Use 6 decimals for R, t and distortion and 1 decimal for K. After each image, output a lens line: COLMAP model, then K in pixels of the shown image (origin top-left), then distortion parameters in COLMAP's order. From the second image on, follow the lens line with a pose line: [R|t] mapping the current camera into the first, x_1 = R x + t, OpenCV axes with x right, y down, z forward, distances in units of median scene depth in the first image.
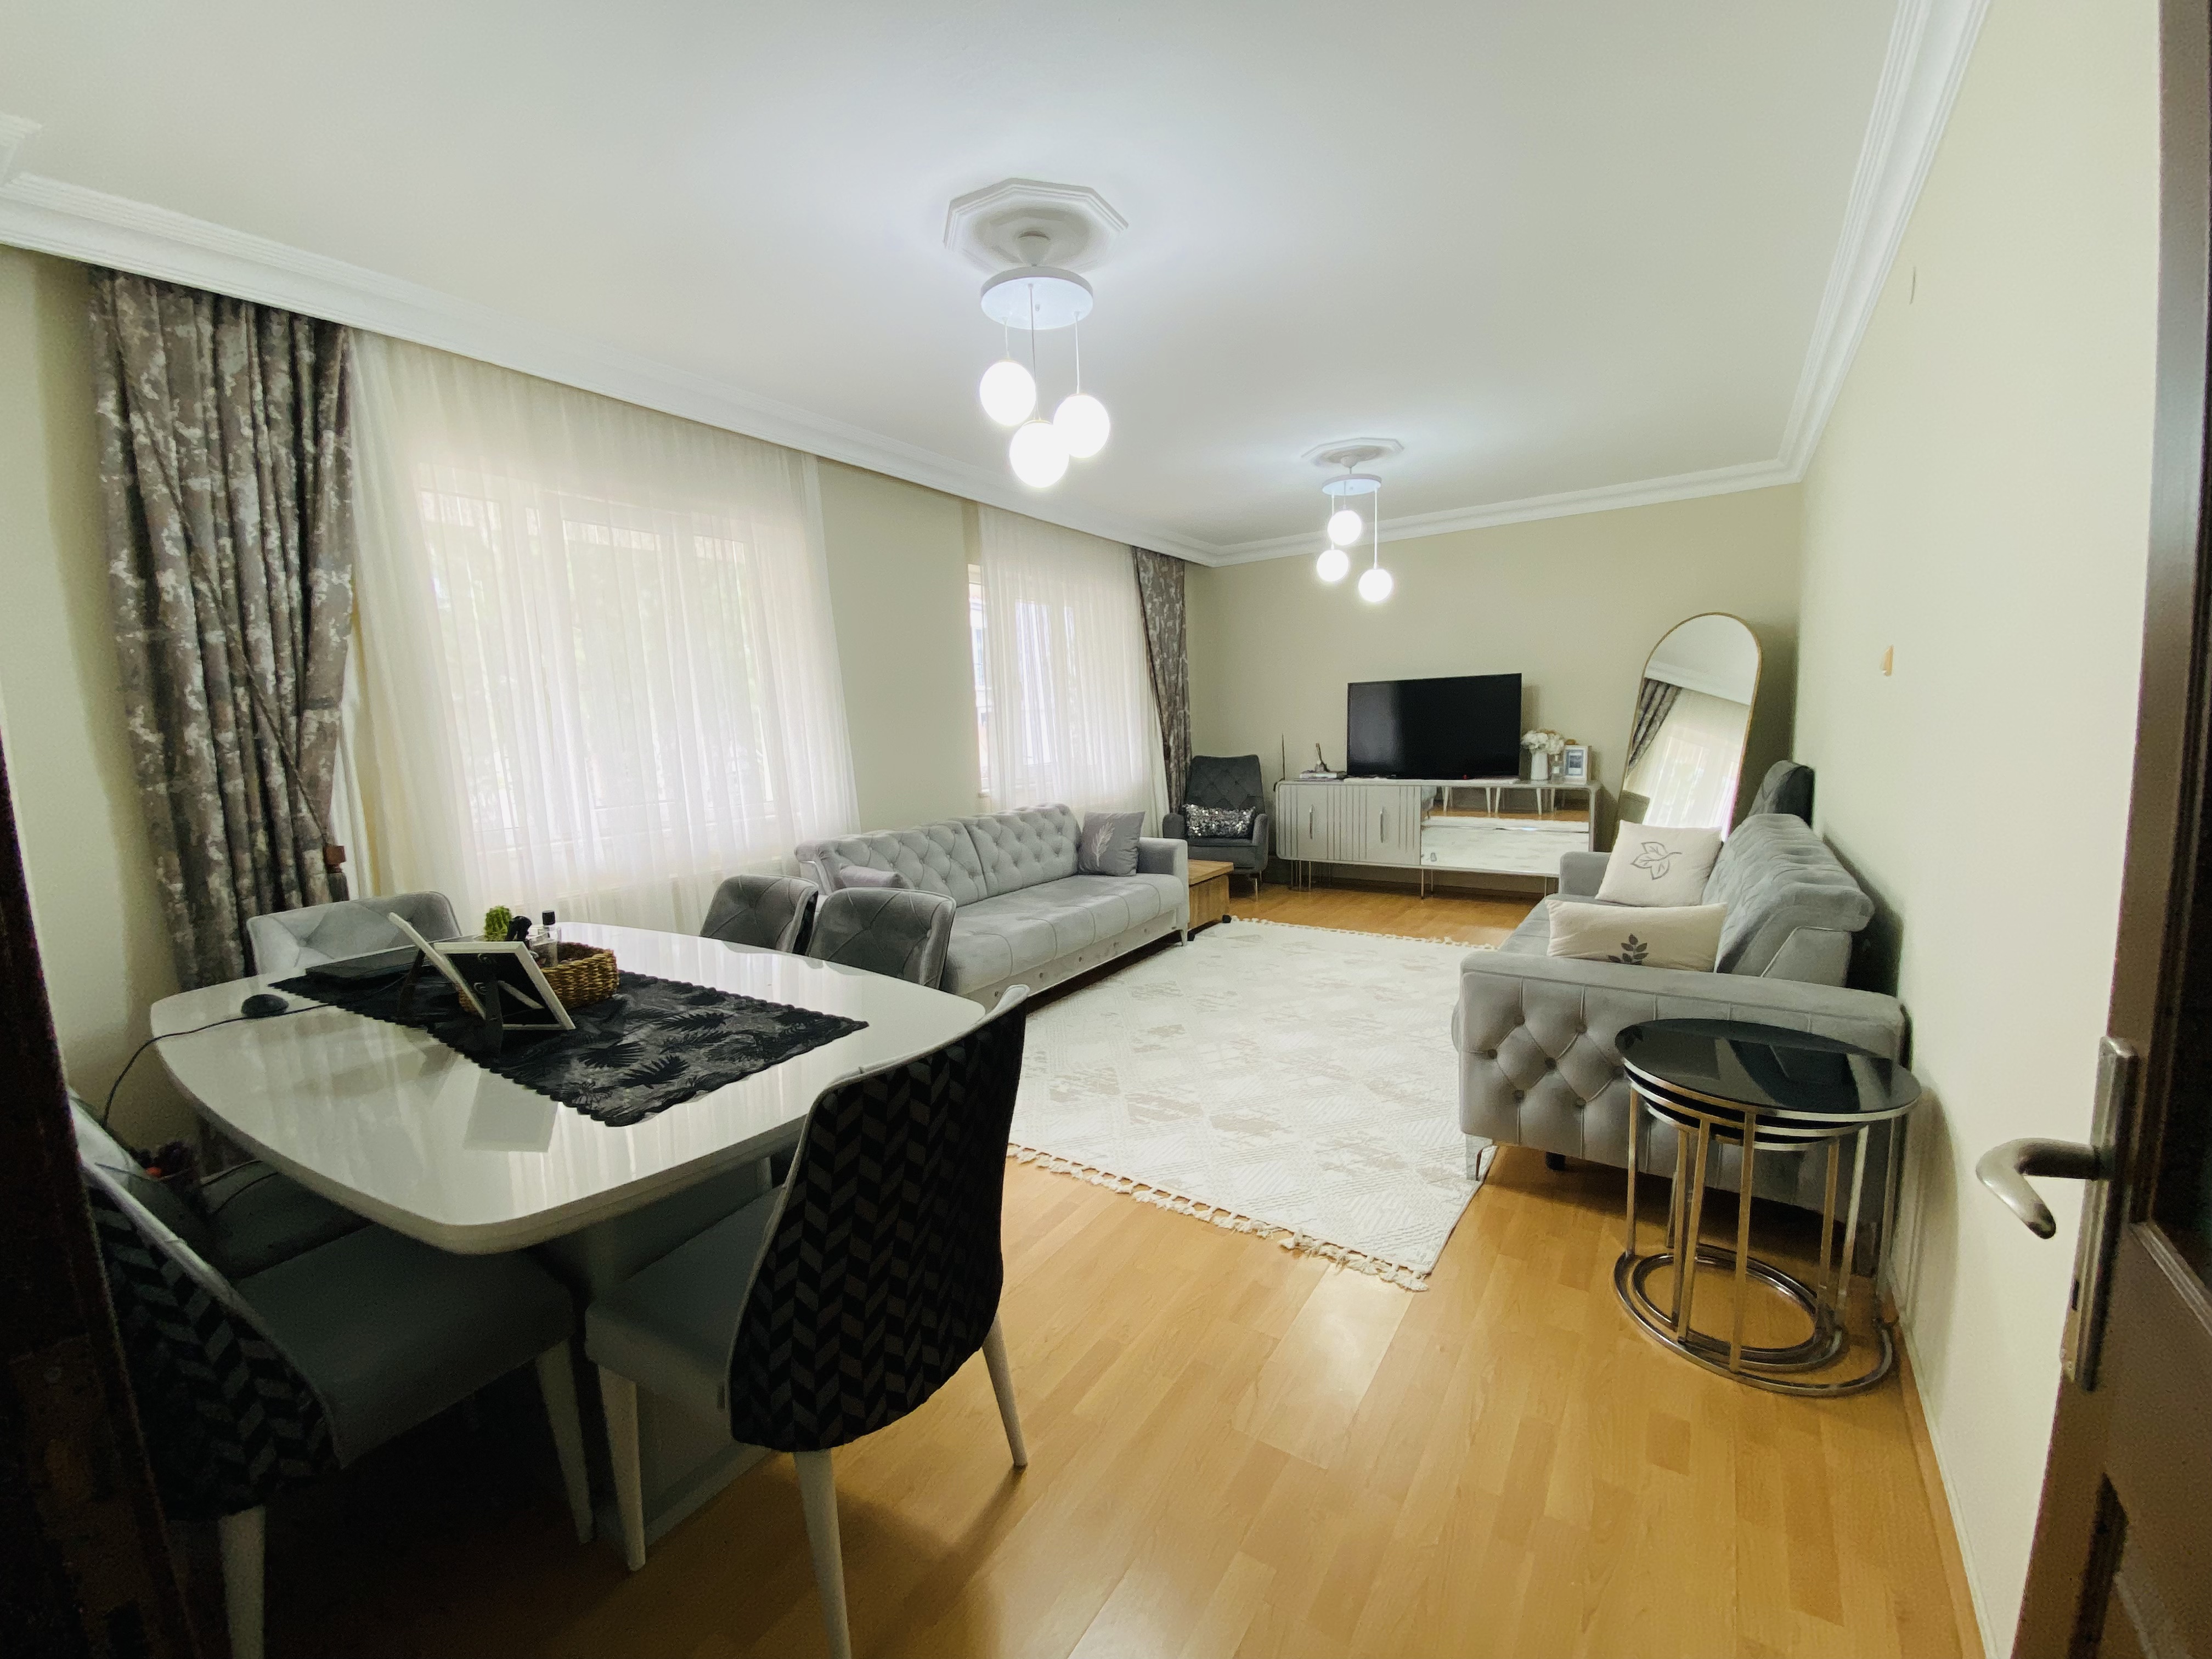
lens RADIAL K [[893.1, 0, 1099.2], [0, 893.1, 827.6], [0, 0, 1]] dist [0.027513, -0.025131]
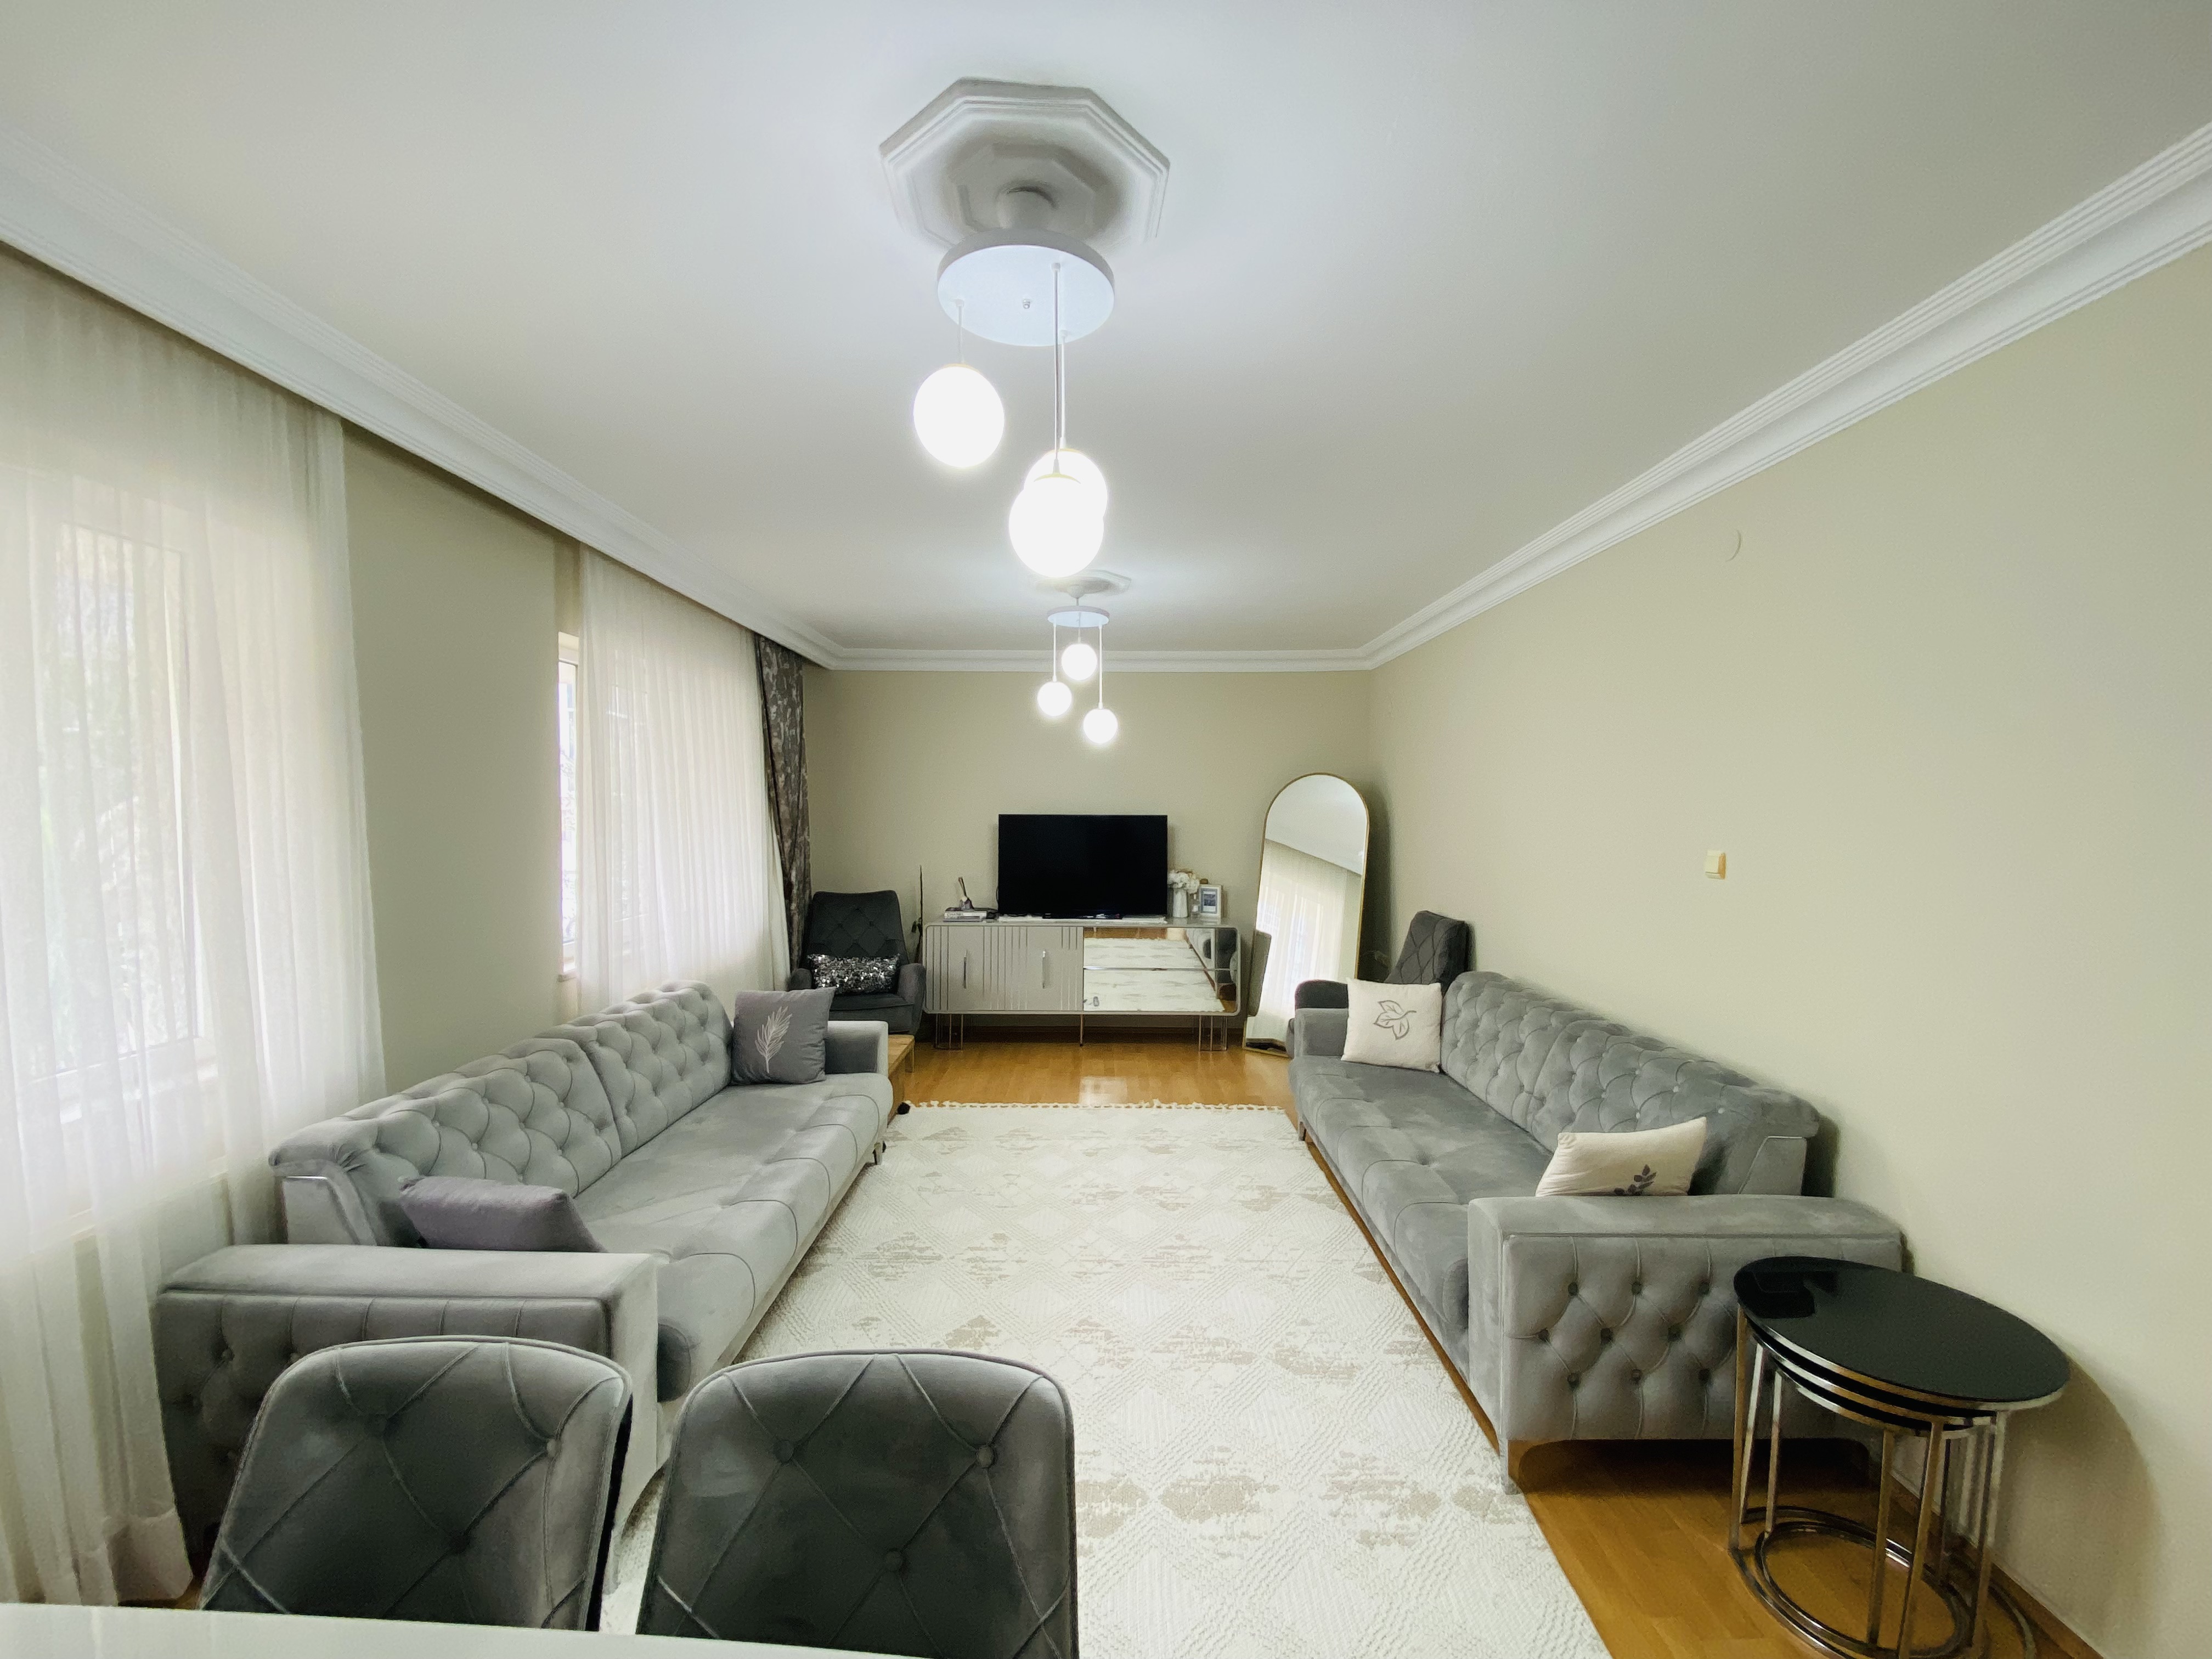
lens RADIAL K [[893.1, 0, 1099.2], [0, 893.1, 827.6], [0, 0, 1]] dist [0.027513, -0.025131]
pose [[0.827975, 0.024925, 0.560211, -0.204273], [0.033443, 0.995039, -0.093698, -0.081241], [-0.559767, 0.096315, 0.823033, 0.265540]]
